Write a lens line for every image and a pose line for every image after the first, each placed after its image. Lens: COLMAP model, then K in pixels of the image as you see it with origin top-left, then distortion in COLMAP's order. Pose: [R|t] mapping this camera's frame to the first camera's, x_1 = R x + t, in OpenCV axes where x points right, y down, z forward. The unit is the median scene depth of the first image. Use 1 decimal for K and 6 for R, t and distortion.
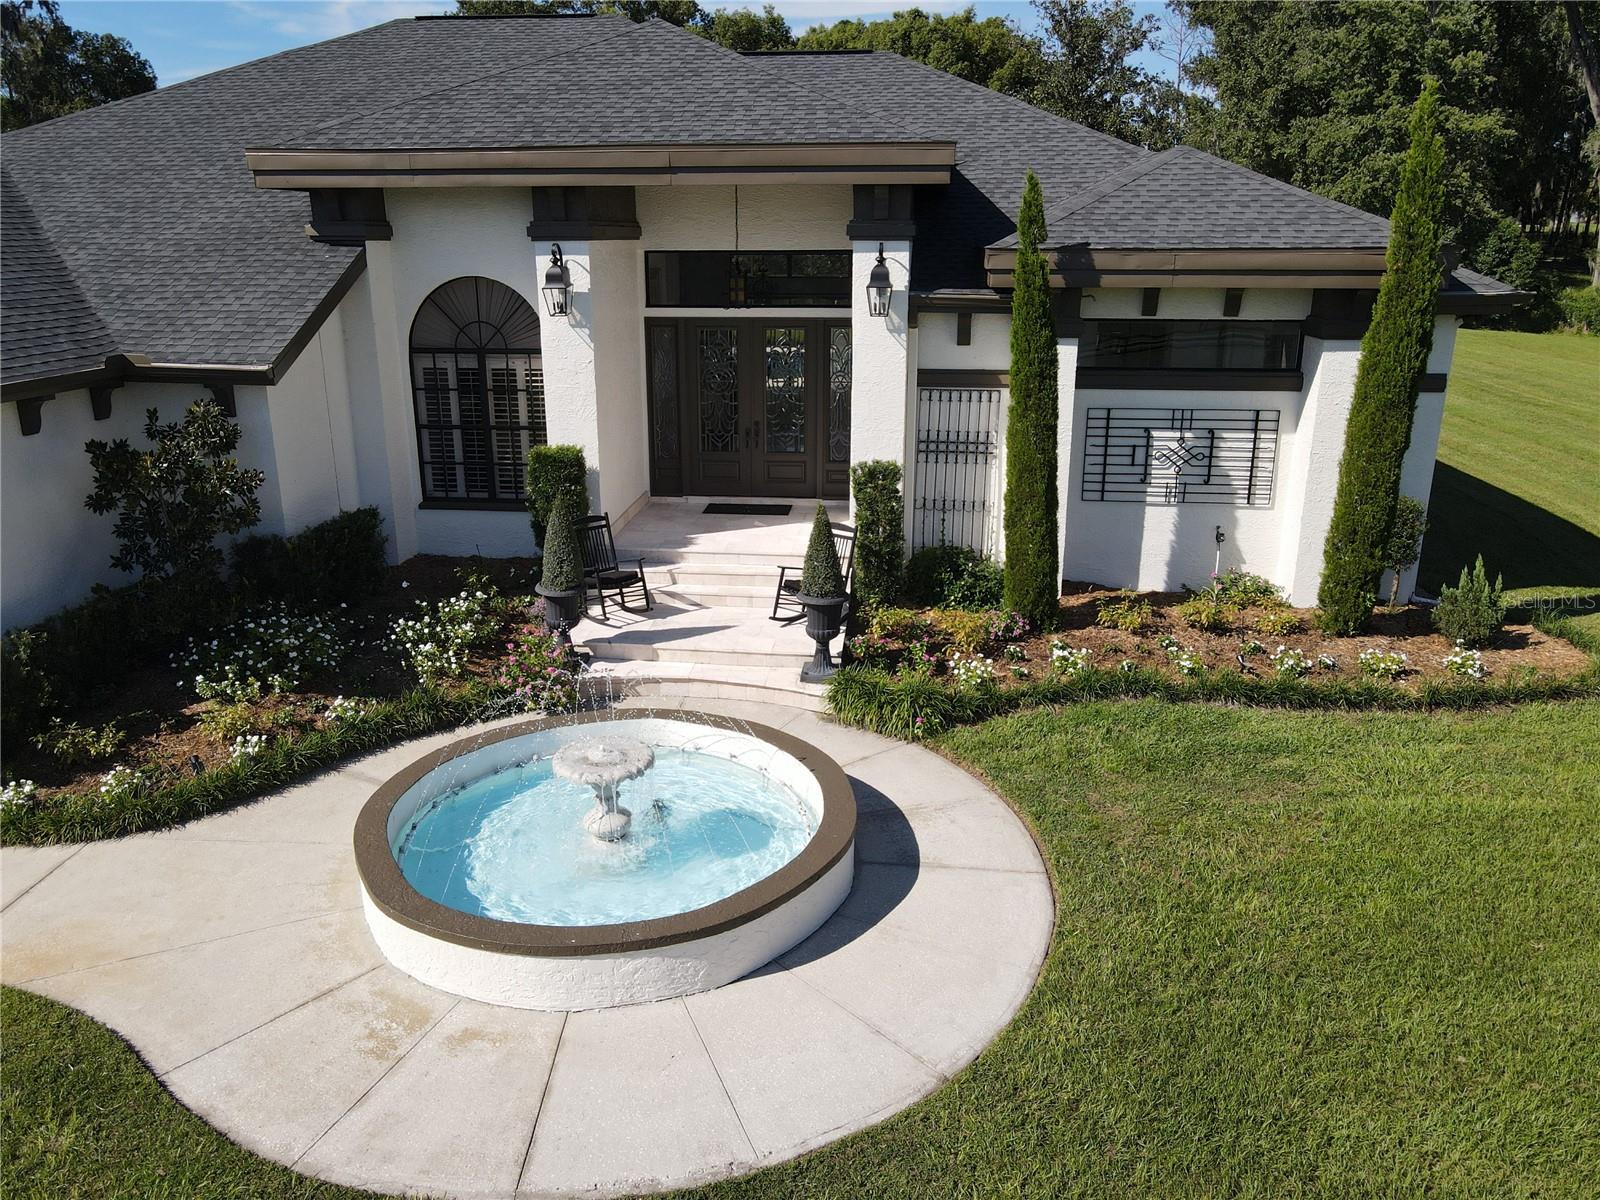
lens RADIAL K [[1178.7, 0, 791.0], [0, 1178.7, 594.4], [0, 0, 1]] dist [0.003724, 0.012912]
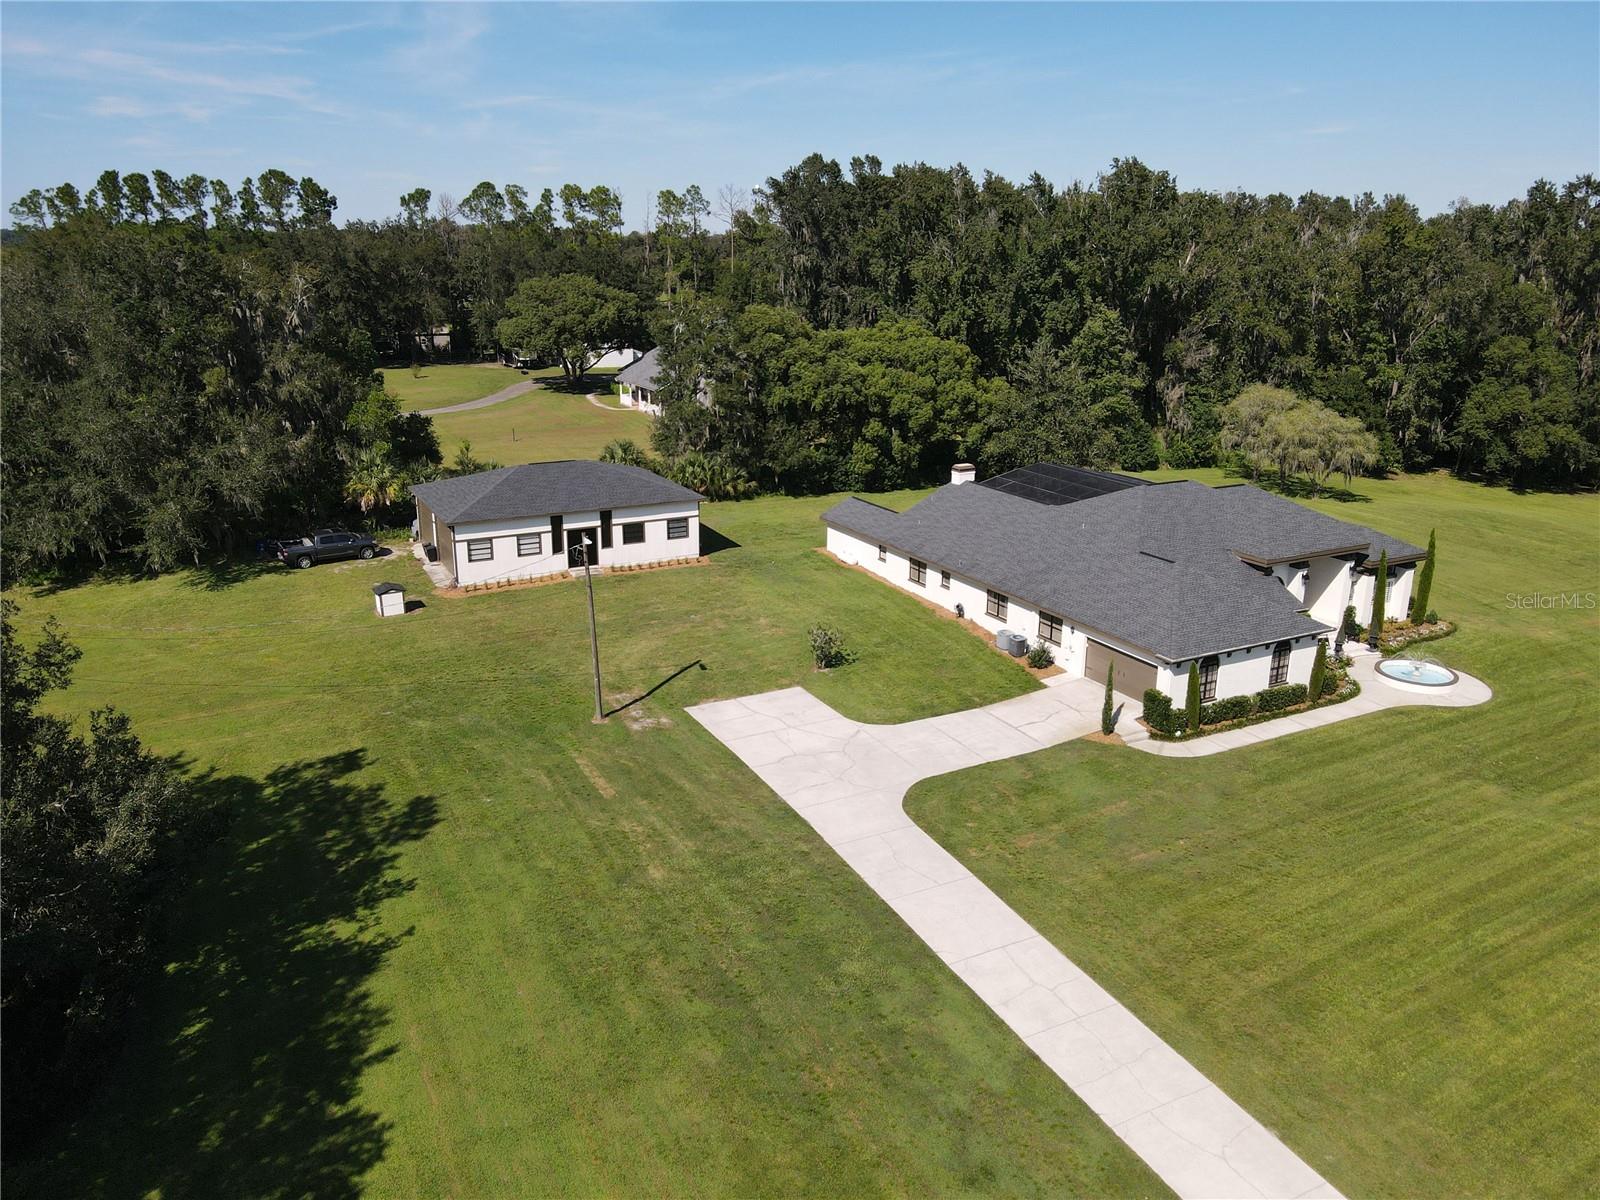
lens RADIAL K [[1179.3, 0, 792.7], [0, 1179.3, 600.3], [0, 0, 1]] dist [-0.007771, 0.038990]
pose [[0.829810, -0.152264, 0.536872, -4.431673], [0.154272, 0.987156, 0.041522, -0.694531], [-0.536299, 0.048369, 0.842641, -1.824229]]
